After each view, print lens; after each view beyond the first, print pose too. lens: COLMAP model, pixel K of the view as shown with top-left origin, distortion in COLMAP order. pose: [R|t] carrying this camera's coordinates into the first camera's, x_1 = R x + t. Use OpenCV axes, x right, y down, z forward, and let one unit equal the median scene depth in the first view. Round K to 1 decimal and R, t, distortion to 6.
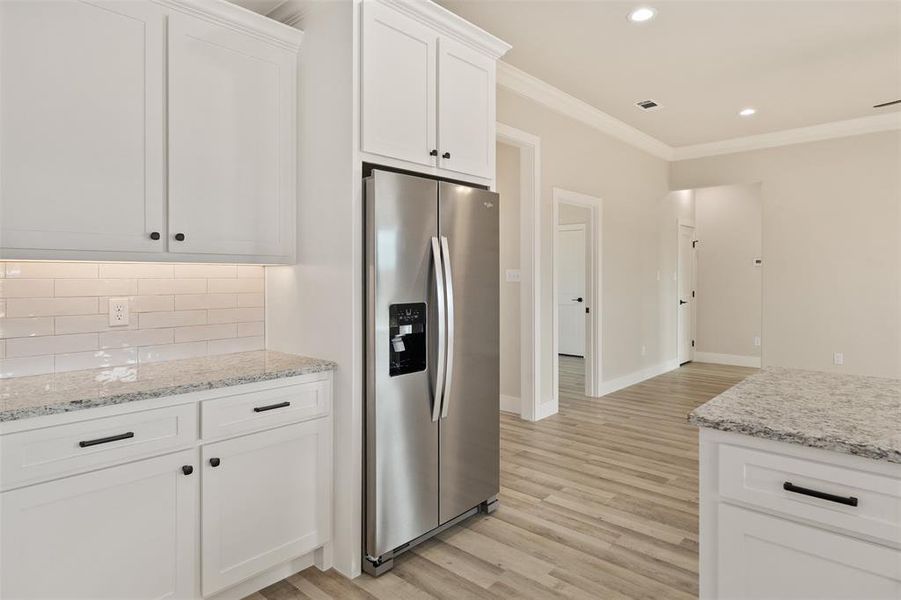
lens RADIAL K [[527.0, 0, 451.7], [0, 527.0, 272.9], [0, 0, 1]] dist [0.003486, 0.001084]
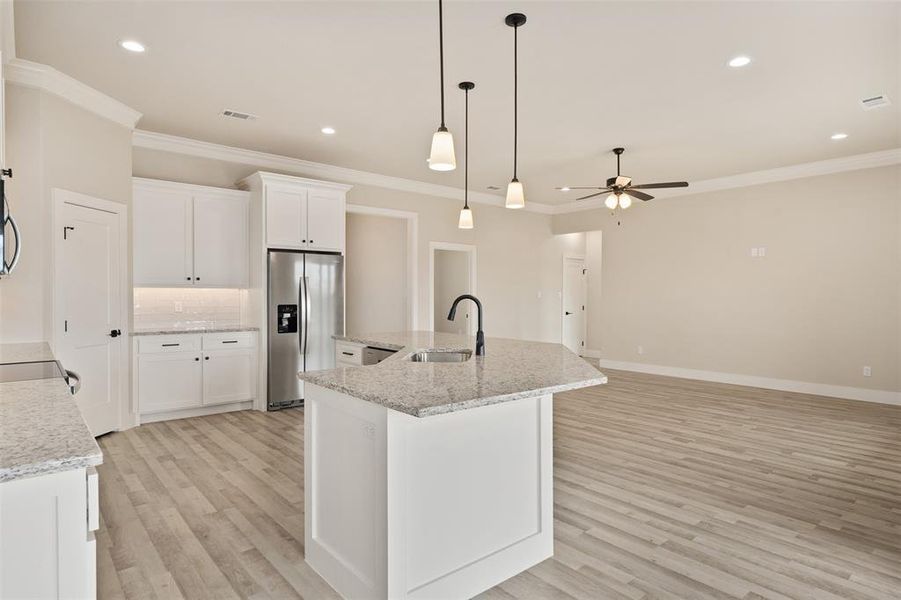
lens RADIAL K [[506.9, 0, 450.5], [0, 506.9, 300.0], [0, 0, 1]] dist [-0.000215, 0.001433]
pose [[0.990237, 0.005367, -0.139291, 1.000648], [-0.002935, 0.999840, 0.017654, -0.007974], [0.139363, -0.017072, 0.990094, -1.237560]]
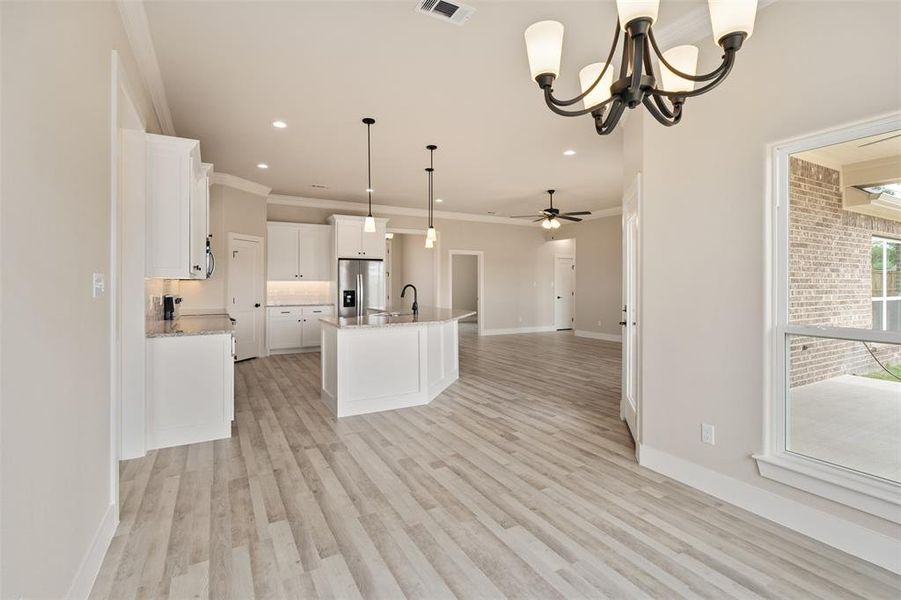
lens RADIAL K [[420.1, 0, 450.4], [0, 420.1, 280.6], [0, 0, 1]] dist [-0.001806, -0.000167]
pose [[0.946415, -0.002008, -0.322948, 1.775199], [0.001416, 0.999997, -0.002068, -0.013377], [0.322951, 0.001500, 0.946414, -1.934711]]
